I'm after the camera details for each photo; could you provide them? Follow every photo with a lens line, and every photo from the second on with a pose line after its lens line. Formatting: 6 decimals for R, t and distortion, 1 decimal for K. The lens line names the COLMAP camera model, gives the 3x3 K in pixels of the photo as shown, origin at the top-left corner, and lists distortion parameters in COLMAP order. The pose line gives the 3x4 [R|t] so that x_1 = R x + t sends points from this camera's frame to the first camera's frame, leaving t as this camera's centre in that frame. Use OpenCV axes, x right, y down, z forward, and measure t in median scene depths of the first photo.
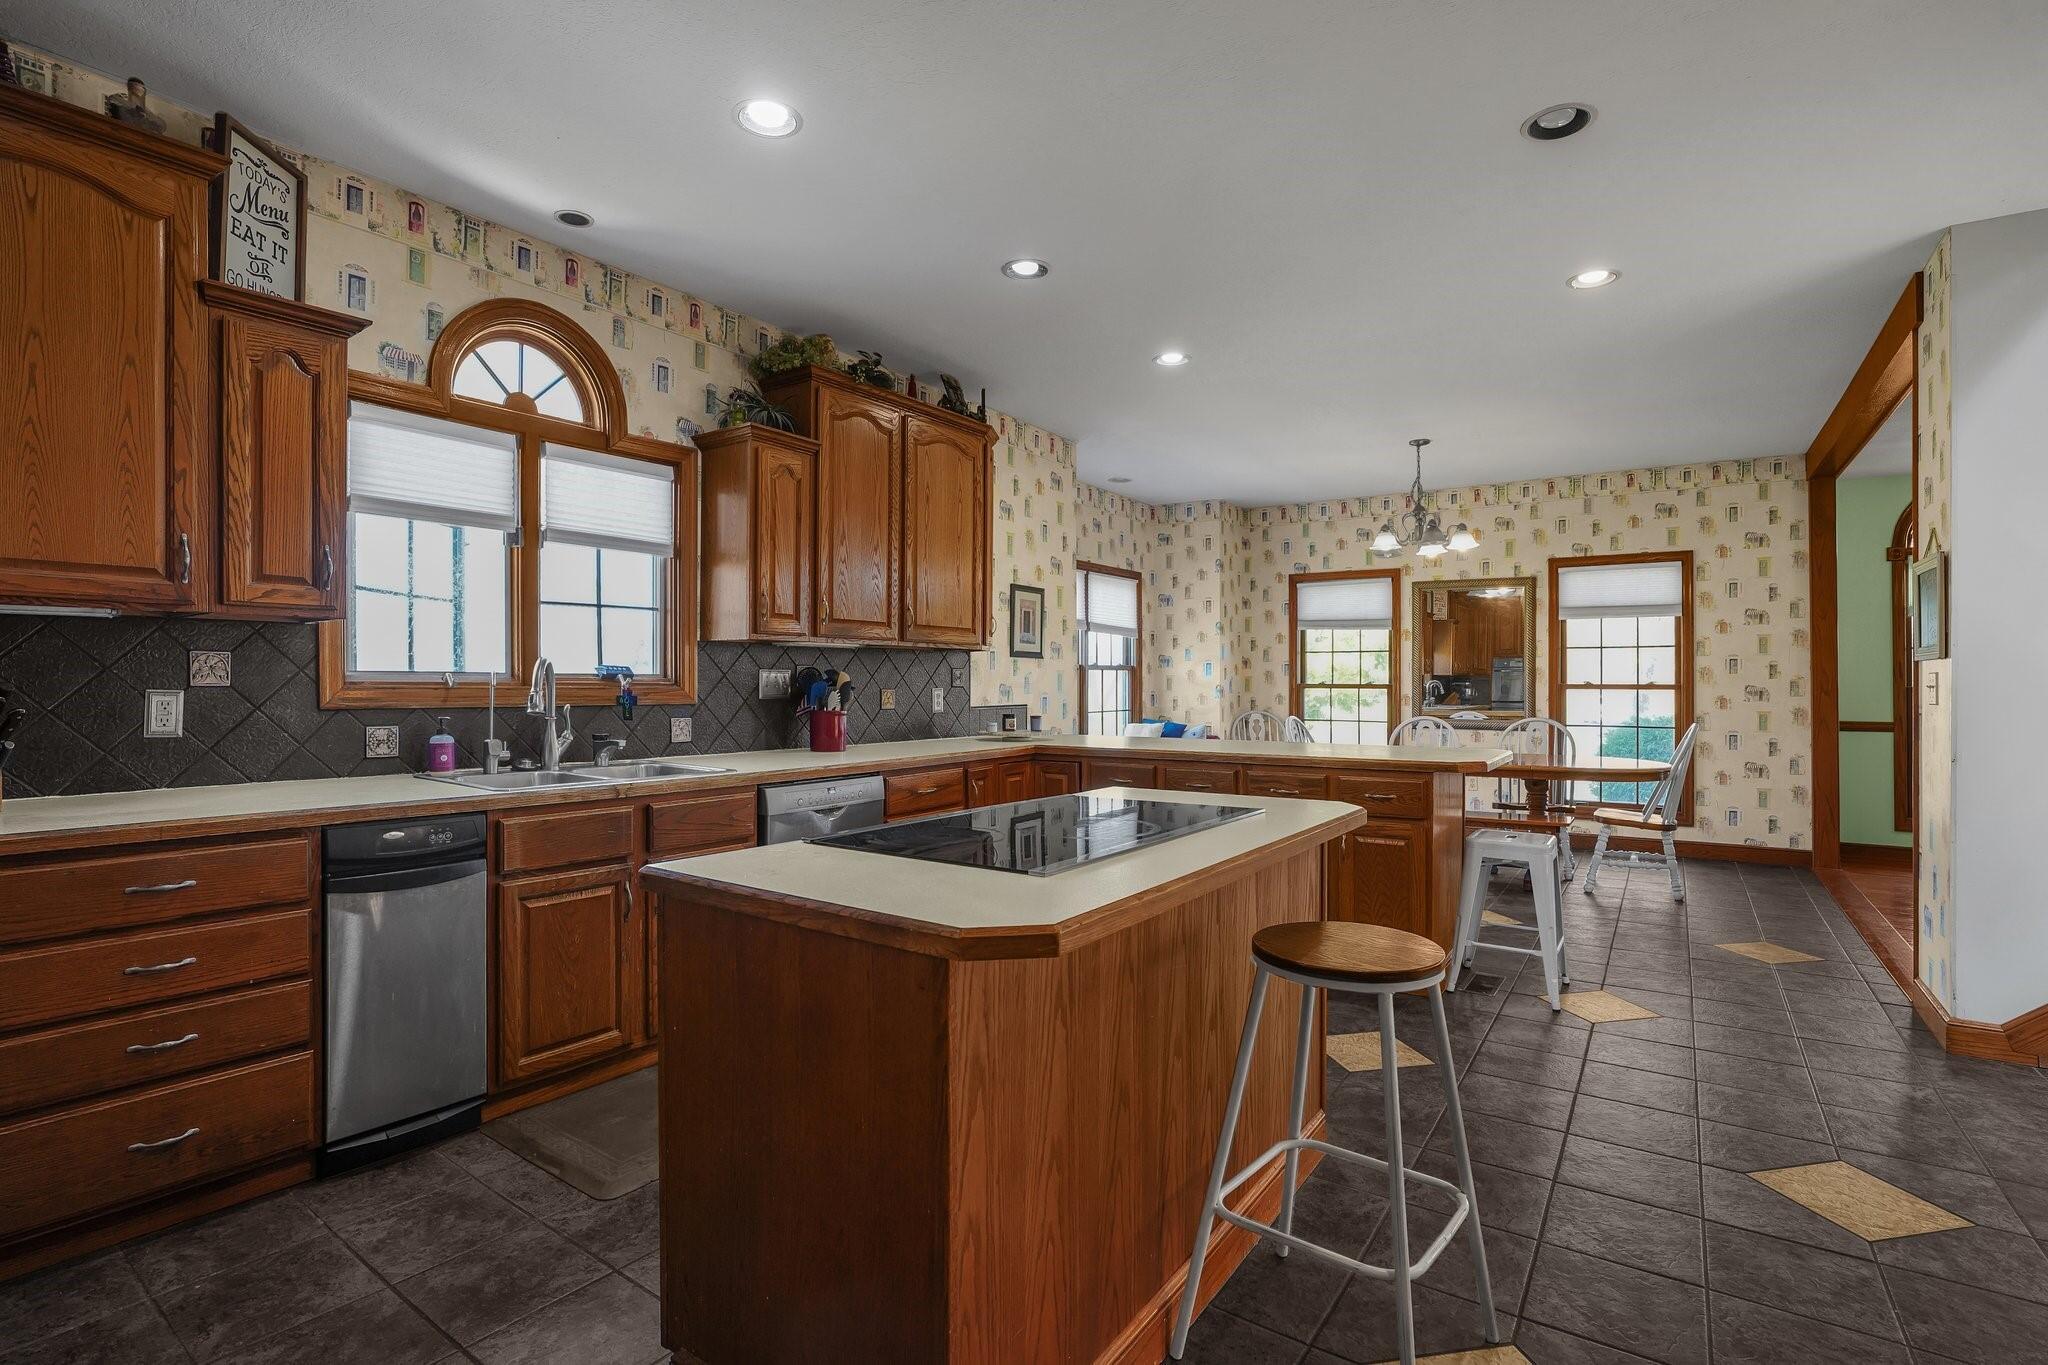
lens RADIAL K [[969.2, 0, 978.4], [0, 969.2, 658.1], [0, 0, 1]] dist [0.000405, 0.000286]
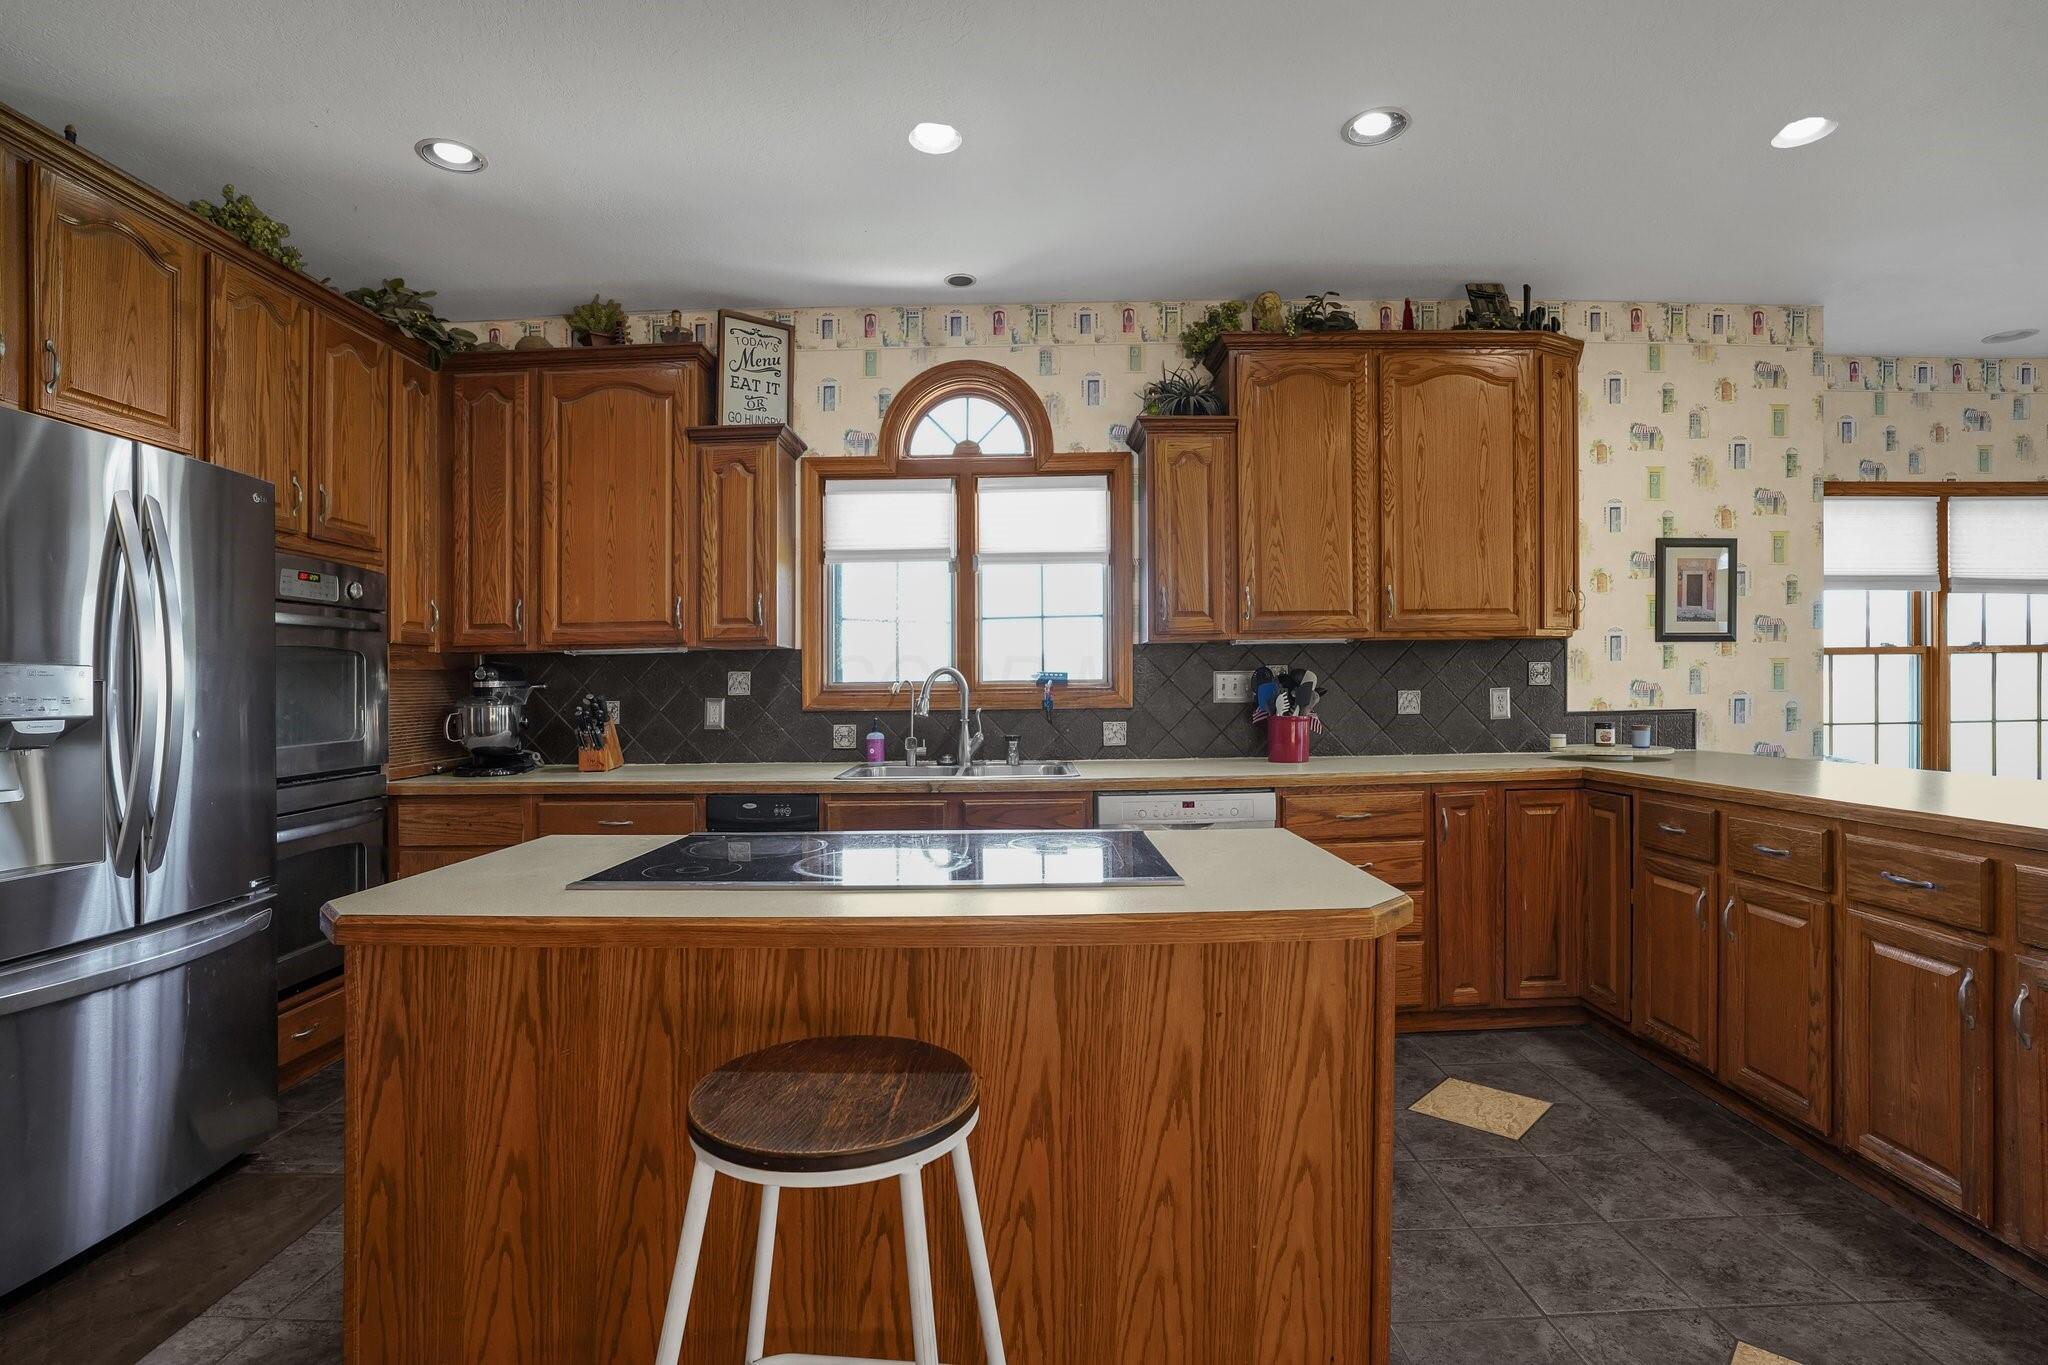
lens RADIAL K [[967.2, 0, 1024.0], [0, 967.2, 682.5], [0, 0, 1]] dist [-0.067999, 0.029842]
pose [[0.606782, -0.017301, -0.794680, 0.472055], [0.035656, 0.999349, 0.005469, 0.012509], [0.794068, -0.031654, 0.607004, 0.338159]]
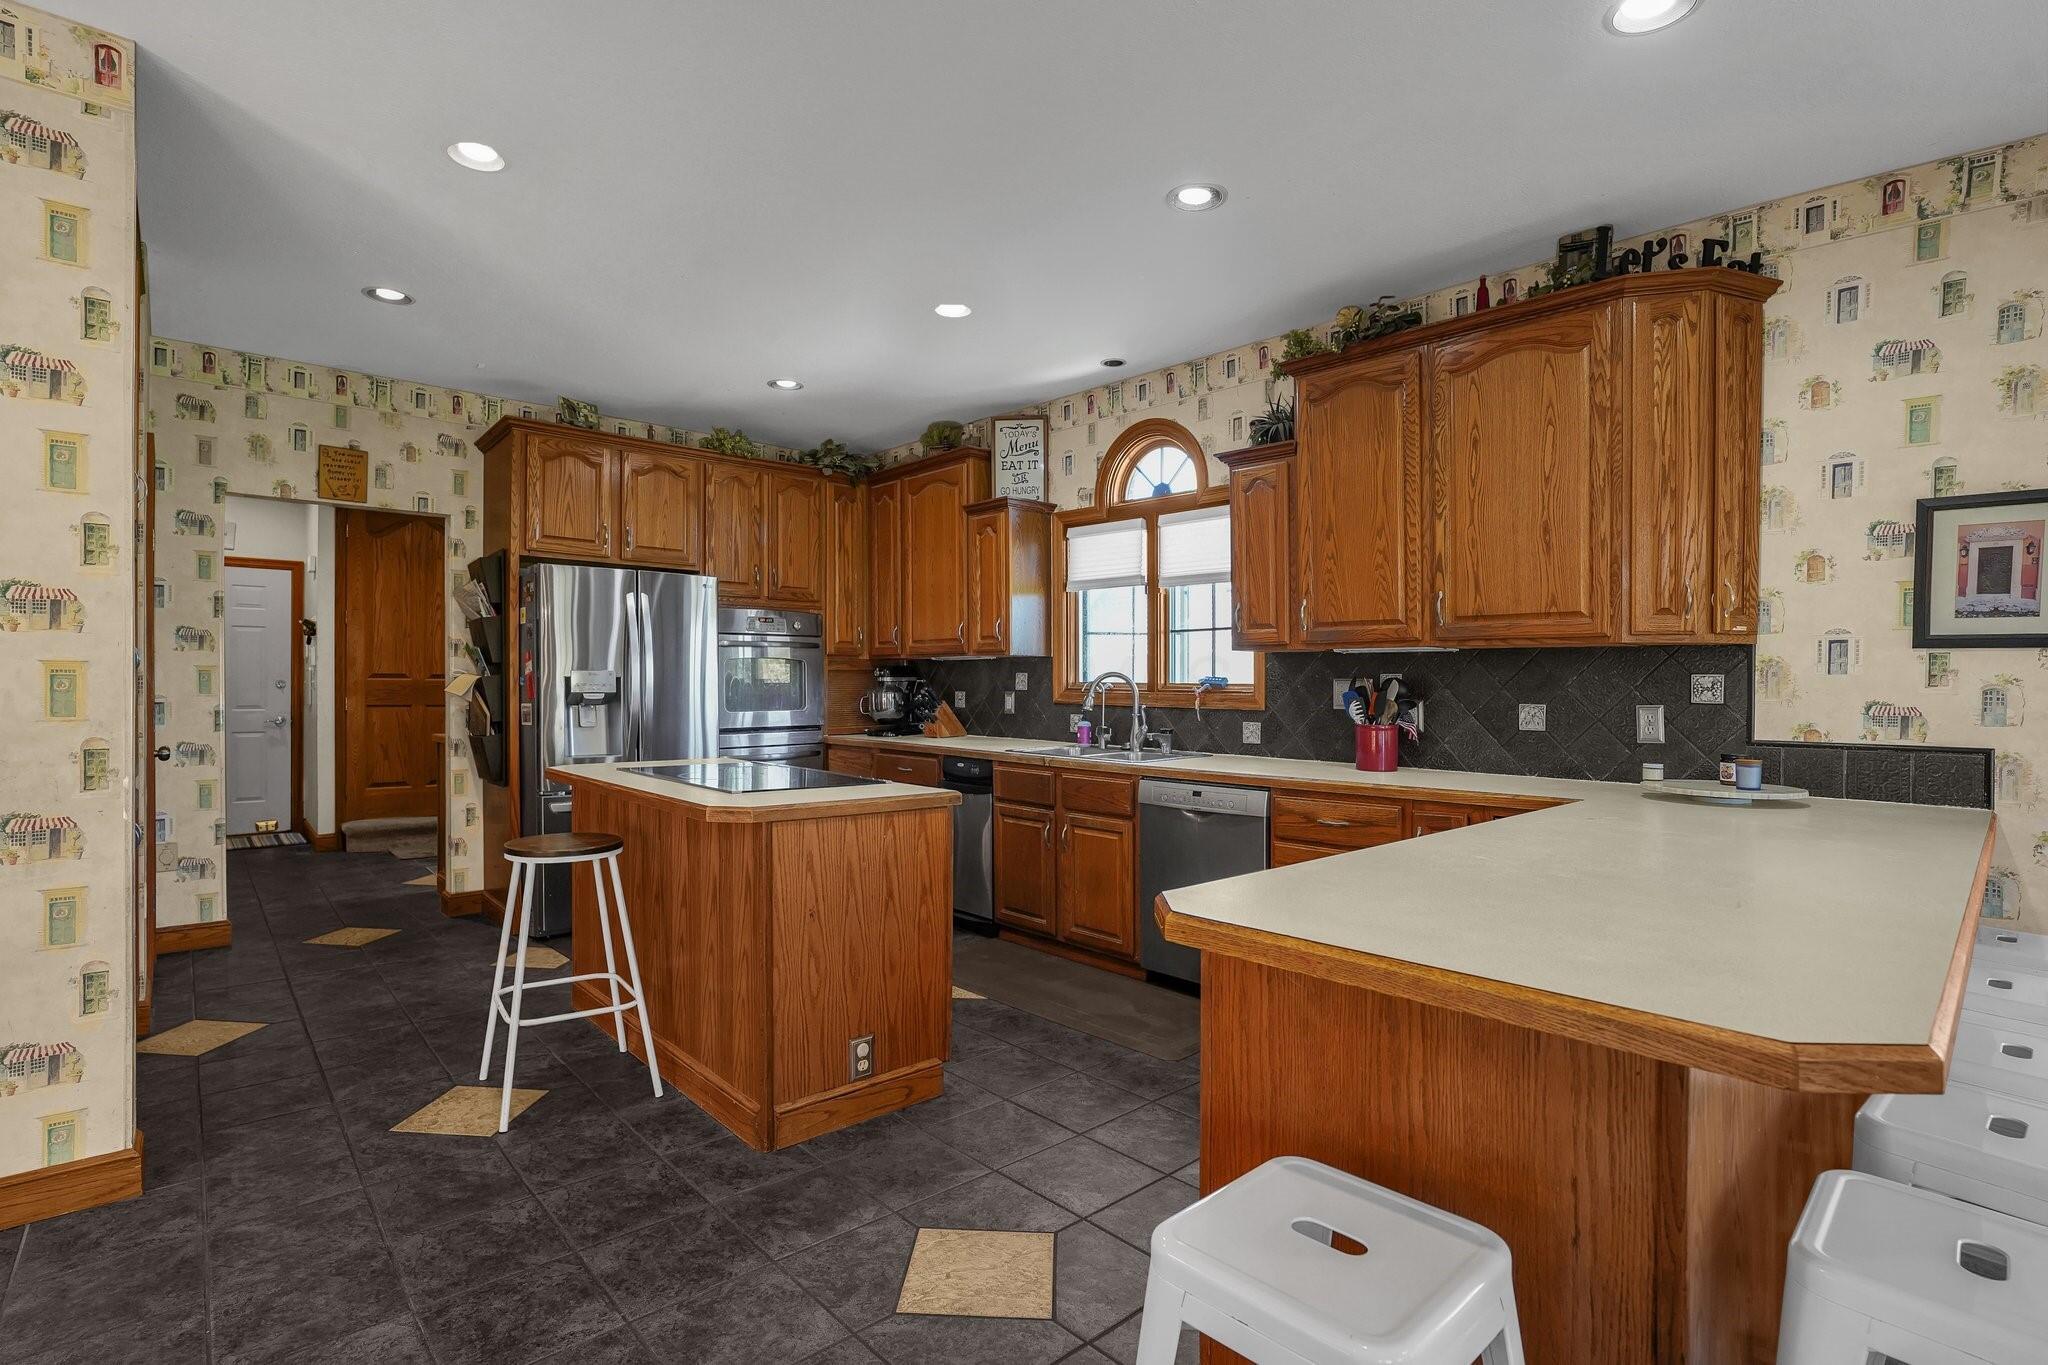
lens RADIAL K [[976.6, 0, 972.8], [0, 976.6, 680.7], [0, 0, 1]] dist [-0.040713, 0.000100]
pose [[-0.183987, -0.012460, -0.982850, 0.931611], [0.009401, 0.999852, -0.014436, 0.027724], [0.982884, -0.011896, -0.183842, 0.968151]]
